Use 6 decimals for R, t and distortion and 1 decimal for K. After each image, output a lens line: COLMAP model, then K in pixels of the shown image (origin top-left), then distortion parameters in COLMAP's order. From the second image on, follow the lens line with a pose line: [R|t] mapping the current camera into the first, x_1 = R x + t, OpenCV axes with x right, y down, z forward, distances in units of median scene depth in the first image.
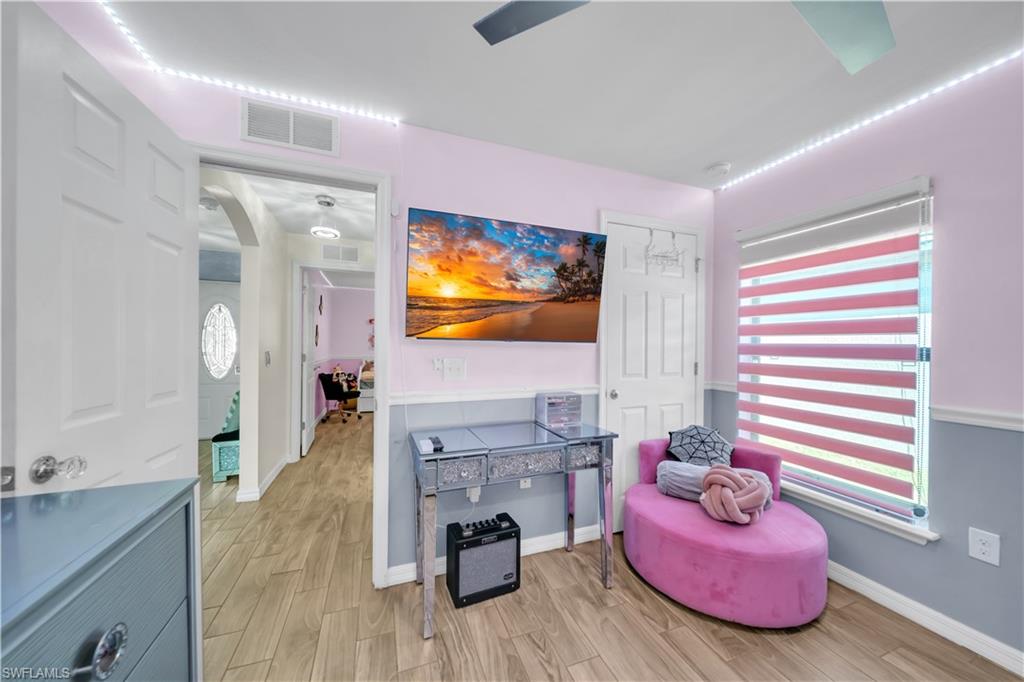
lens RADIAL K [[353.7, 0, 512.5], [0, 353.7, 346.8], [0, 0, 1]] dist [0.001893, -0.001897]
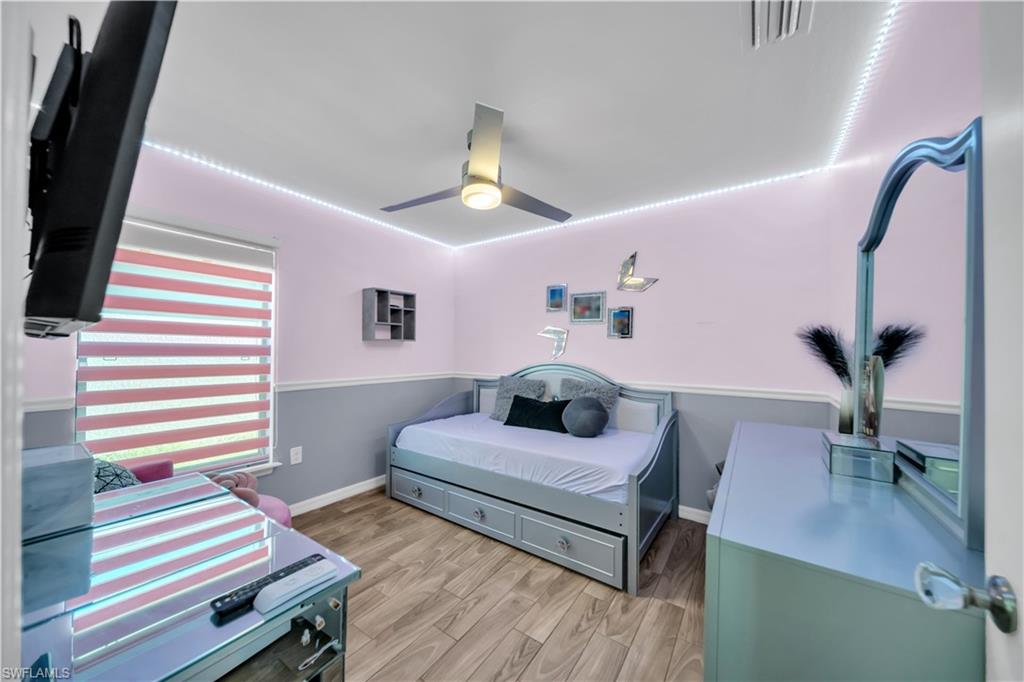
lens RADIAL K [[353.7, 0, 512.5], [0, 353.7, 346.8], [0, 0, 1]] dist [0.001893, -0.001897]
pose [[-0.560037, -0.011769, 0.828384, -0.698222], [-0.017583, 0.999843, 0.002318, -0.022806], [-0.828281, -0.013267, -0.560156, 0.945982]]
